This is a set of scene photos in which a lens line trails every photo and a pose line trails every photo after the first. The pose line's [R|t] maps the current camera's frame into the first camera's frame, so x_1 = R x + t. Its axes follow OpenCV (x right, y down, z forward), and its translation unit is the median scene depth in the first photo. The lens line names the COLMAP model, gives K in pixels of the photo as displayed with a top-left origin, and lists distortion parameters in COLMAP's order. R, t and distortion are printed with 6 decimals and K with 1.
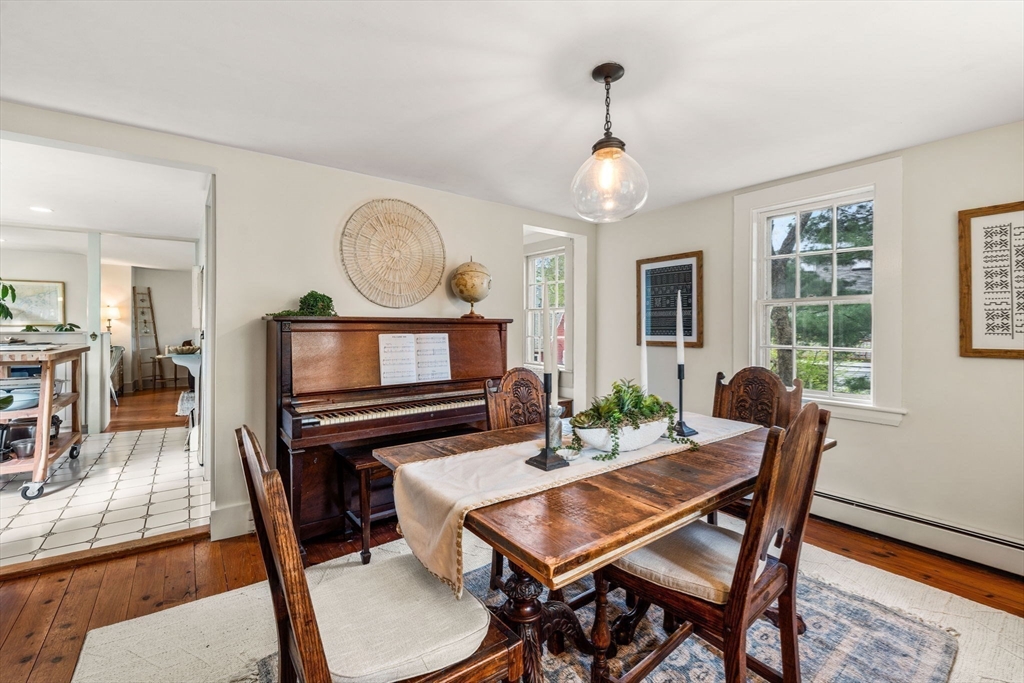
lens RADIAL K [[437.5, 0, 516.0], [0, 437.5, 326.2], [0, 0, 1]] dist [0.001111, -0.000214]
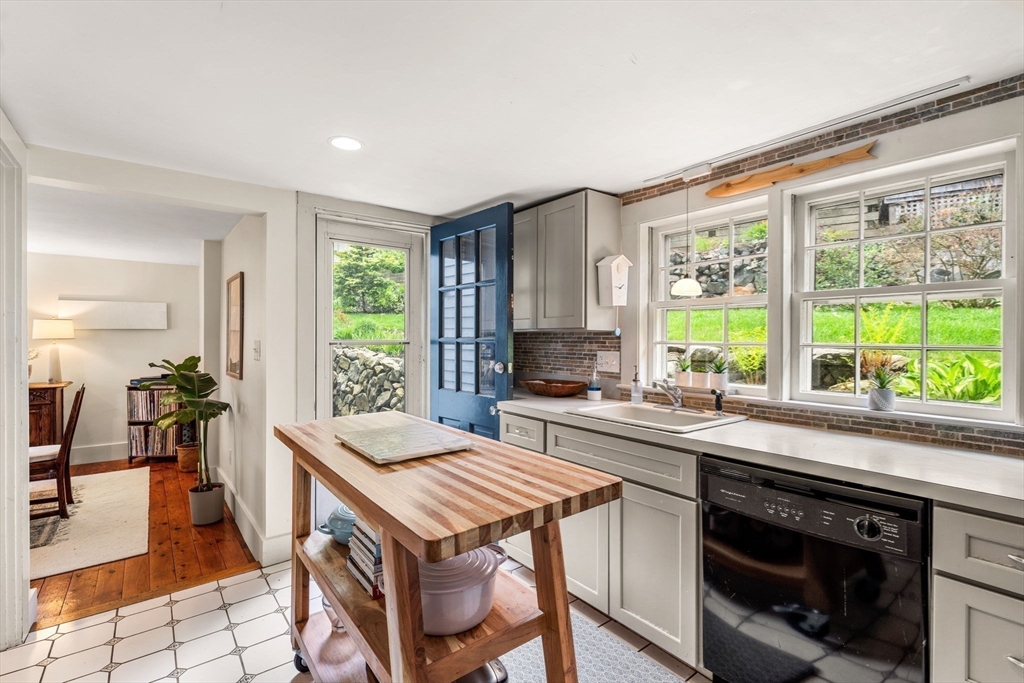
lens RADIAL K [[461.9, 0, 512.0], [0, 461.9, 341.5], [0, 0, 1]] dist [-0.000545, -0.000515]
pose [[-0.999722, -0.002575, -0.023426, -1.720958], [-0.002791, 0.999954, 0.009202, -0.073655], [0.023401, 0.009265, -0.999683, 2.057025]]
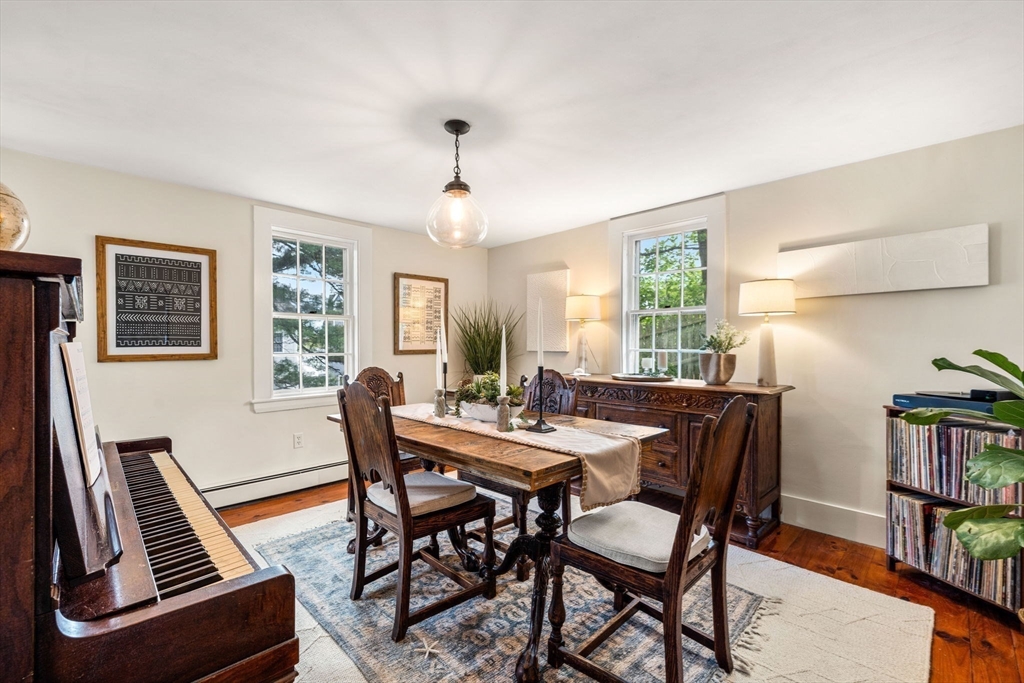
lens RADIAL K [[435.2, 0, 509.9], [0, 435.2, 350.1], [0, 0, 1]] dist [-0.000147, 0.000018]
pose [[-0.132401, -0.015183, 0.991080, -0.789293], [-0.001244, 0.999884, 0.015152, 0.023137], [-0.991195, 0.000773, -0.132405, 0.777741]]
